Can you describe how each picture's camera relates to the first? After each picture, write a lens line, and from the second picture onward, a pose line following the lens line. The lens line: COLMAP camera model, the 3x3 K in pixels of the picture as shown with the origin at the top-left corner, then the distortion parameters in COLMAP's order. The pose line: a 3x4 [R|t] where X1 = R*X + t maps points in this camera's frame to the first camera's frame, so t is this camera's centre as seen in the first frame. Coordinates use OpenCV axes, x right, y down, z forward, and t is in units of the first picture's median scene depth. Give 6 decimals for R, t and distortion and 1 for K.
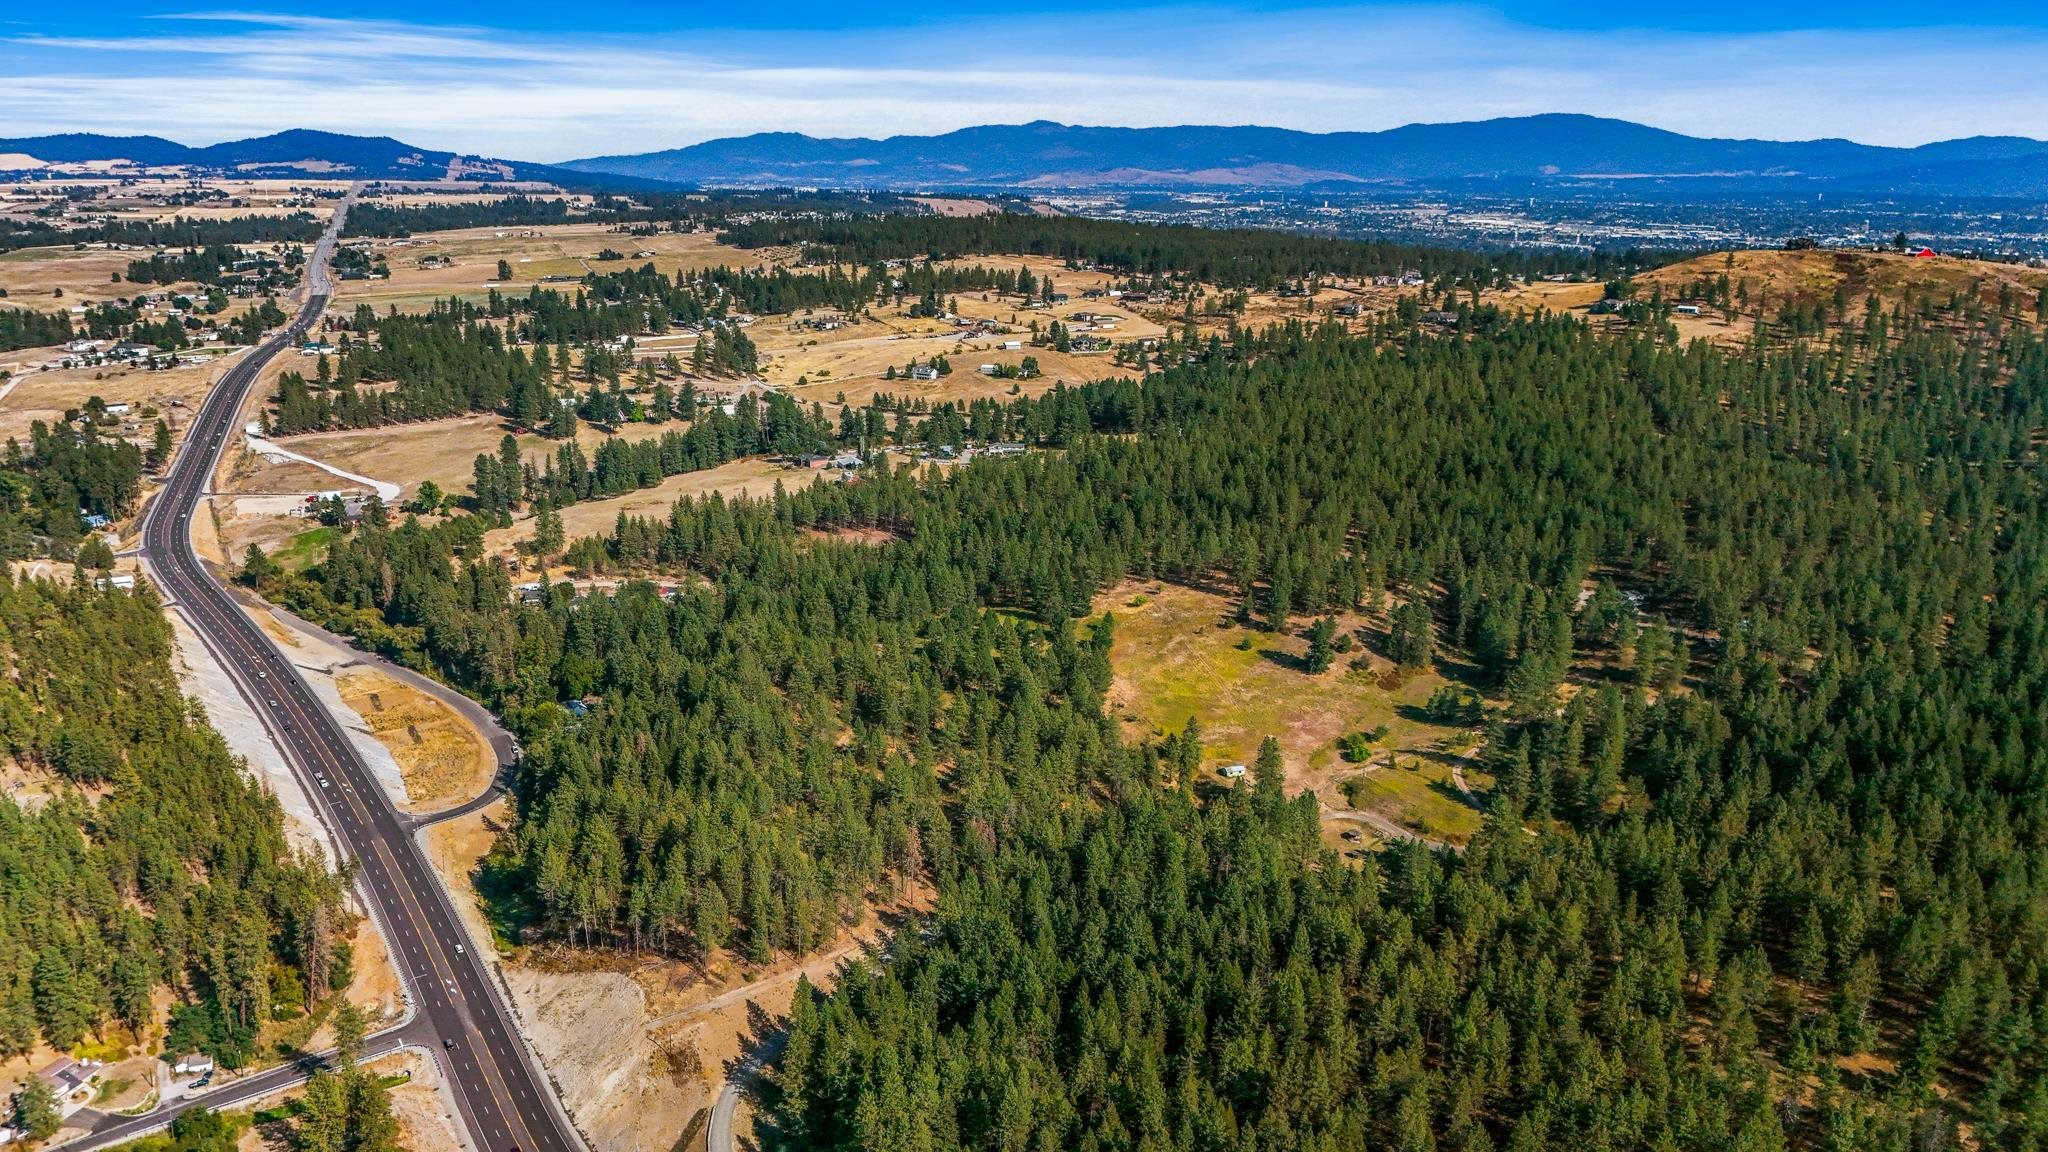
lens RADIAL K [[1514.7, 0, 1024.0], [0, 1514.7, 576.0], [0, 0, 1]] dist [0.057948, -0.050397]
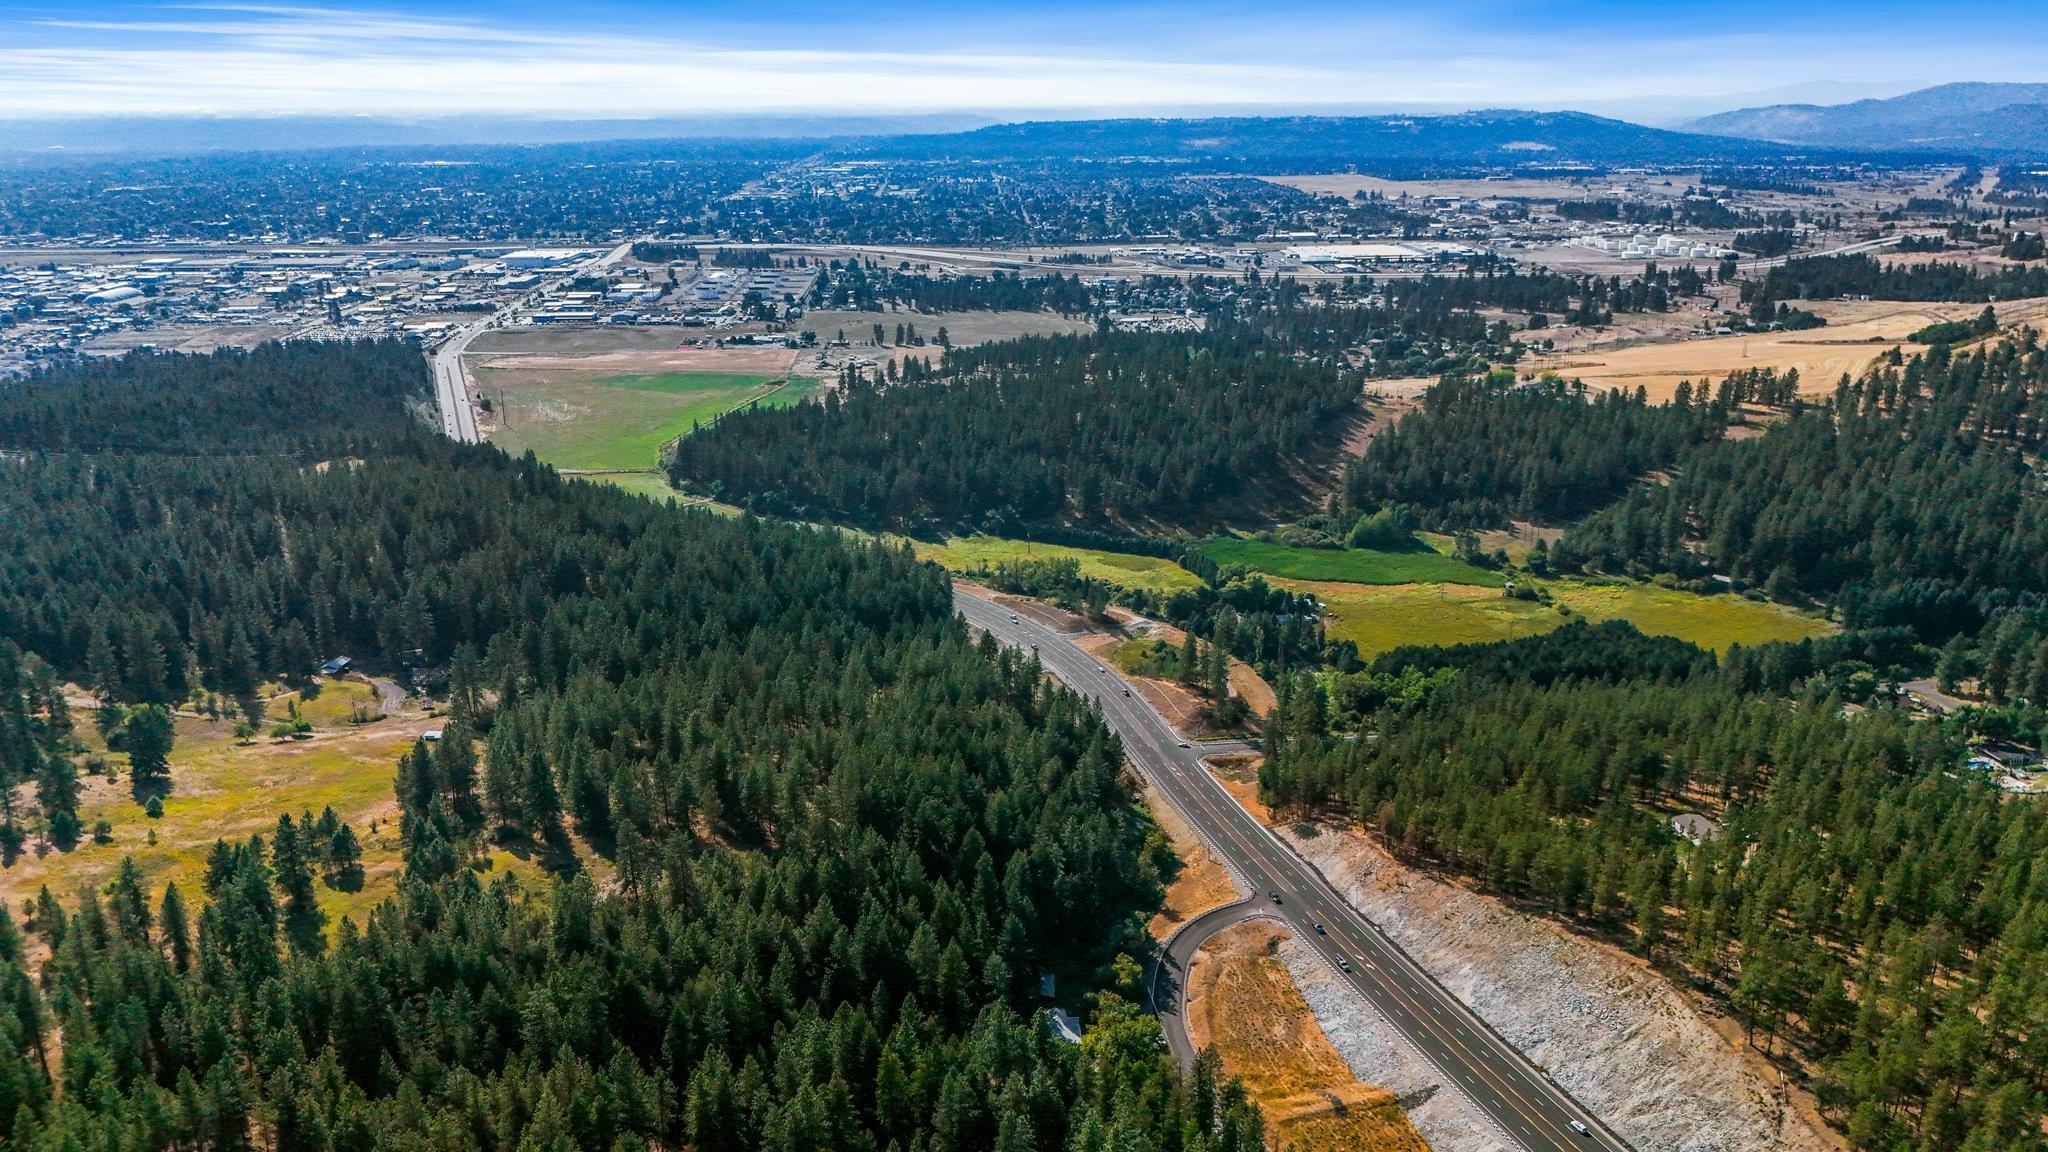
lens RADIAL K [[1542.2, 0, 1019.6], [0, 1542.2, 575.6], [0, 0, 1]] dist [0.050977, -0.071726]
pose [[-0.946744, -0.090620, 0.308972, -0.617143], [0.091248, 0.844731, 0.527354, -0.538129], [-0.308788, 0.527463, -0.791475, 1.917993]]
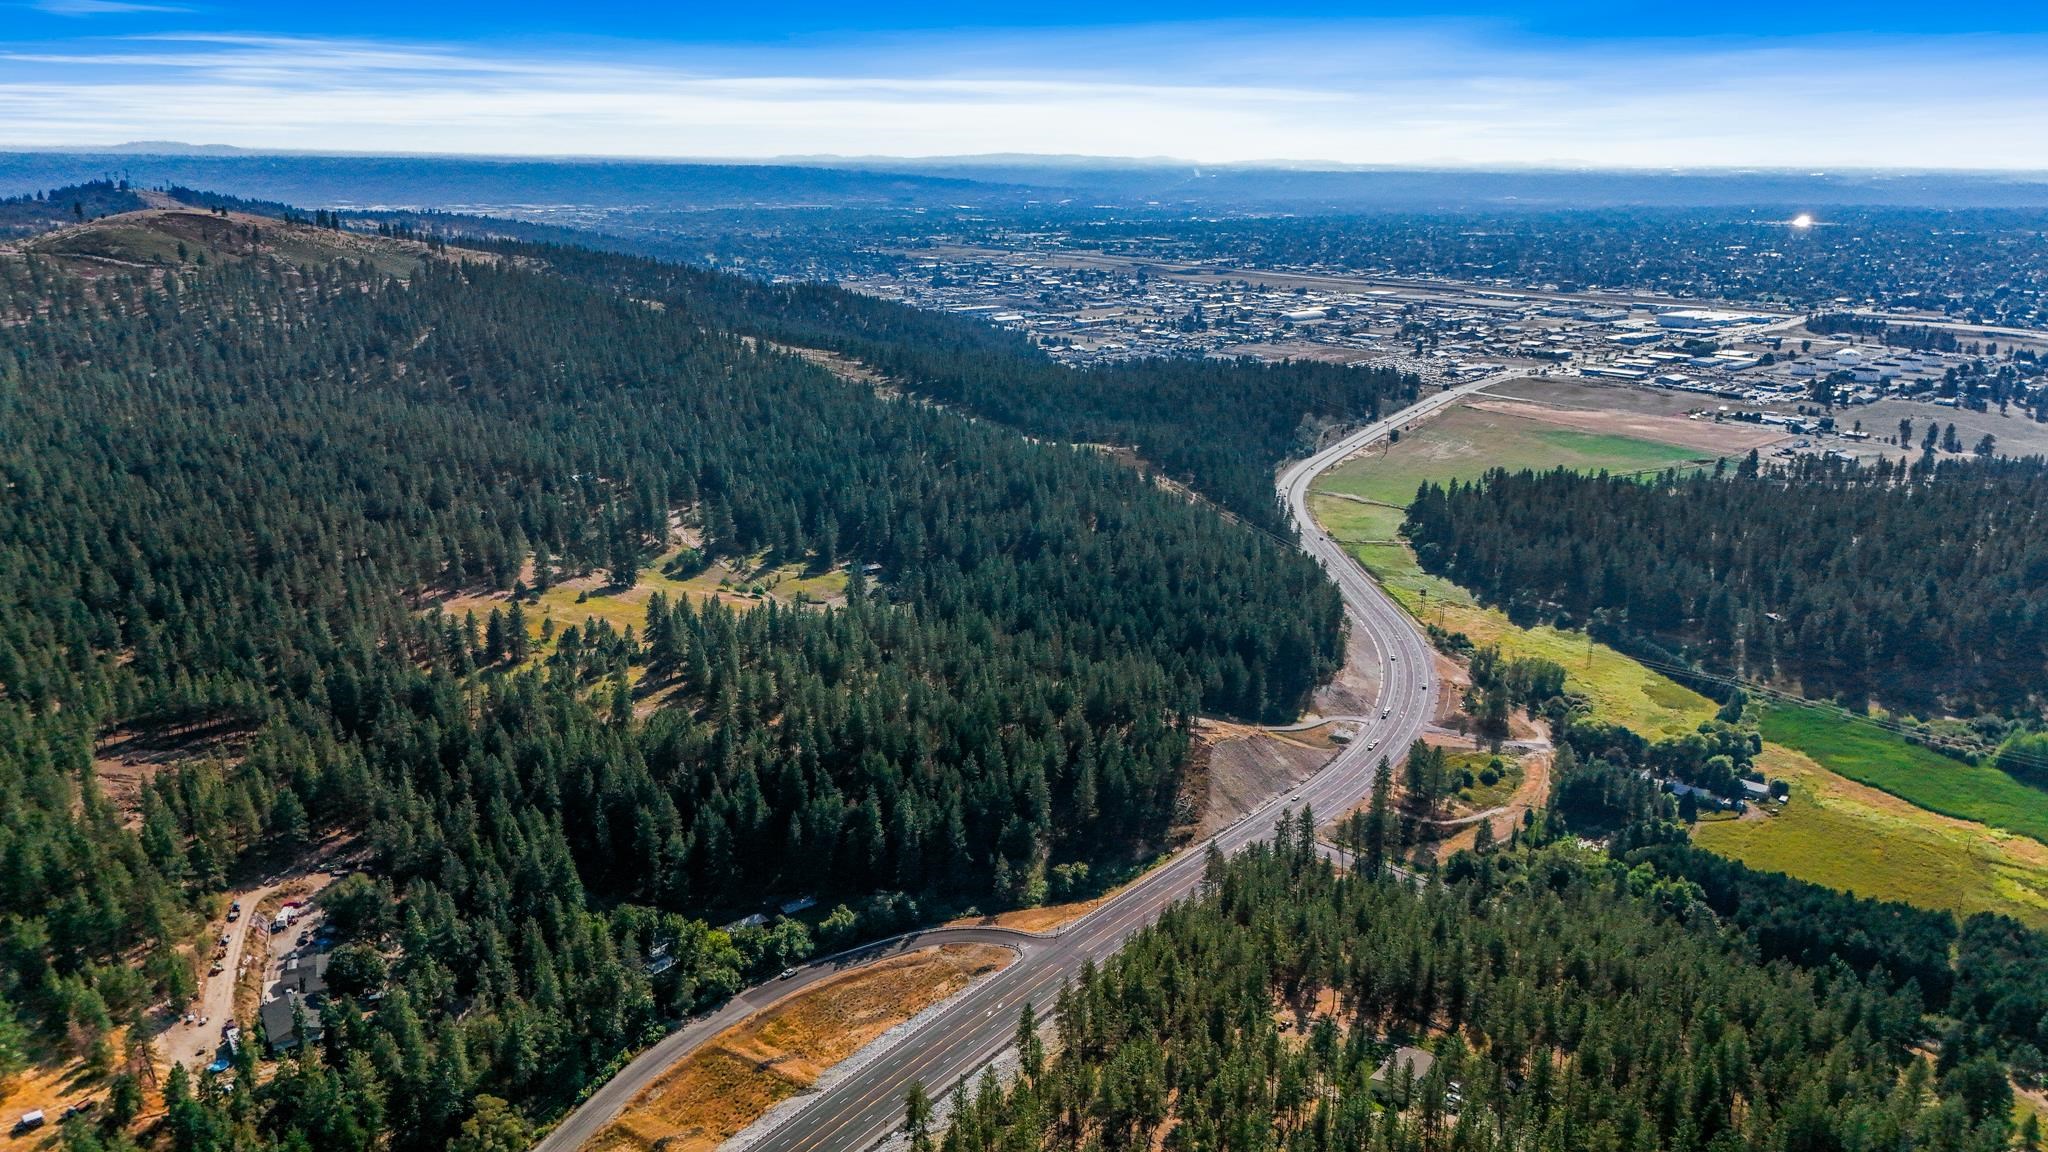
lens RADIAL K [[1514.2, 0, 1023.3], [0, 1514.2, 567.3], [0, 0, 1]] dist [0.067865, -0.065022]
pose [[-0.360762, -0.252693, 0.897773, -1.317966], [0.237784, 0.905866, 0.350522, -0.394485], [-0.901837, 0.339931, -0.266716, 1.376460]]
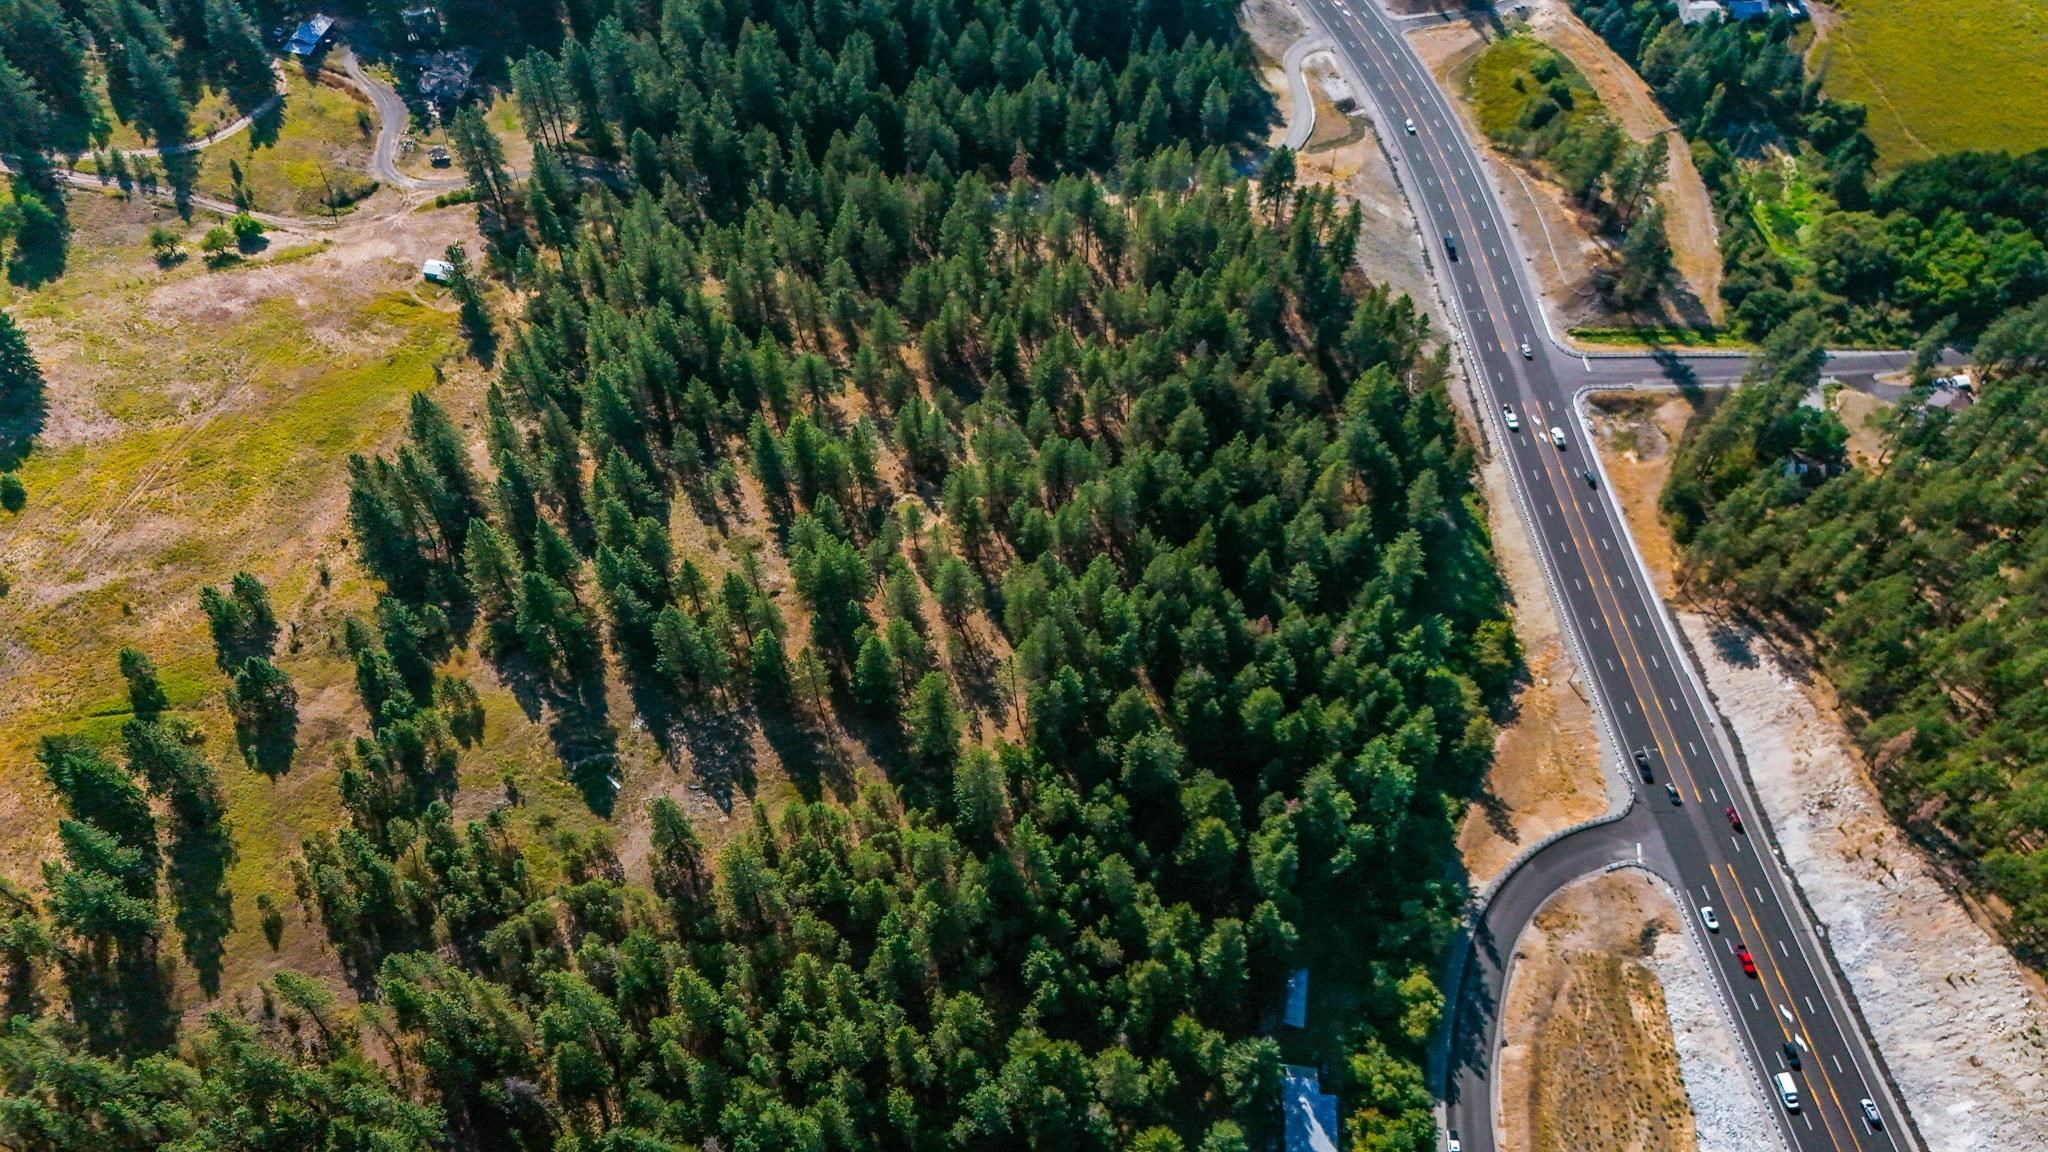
lens RADIAL K [[1514.7, 0, 1024.0], [0, 1514.7, 576.0], [0, 0, 1]] dist [0.057948, -0.050397]
pose [[-0.880771, -0.394426, 0.262052, -0.368705], [0.112222, 0.363766, 0.924706, -0.483743], [-0.460054, 0.843861, -0.276131, 1.391691]]
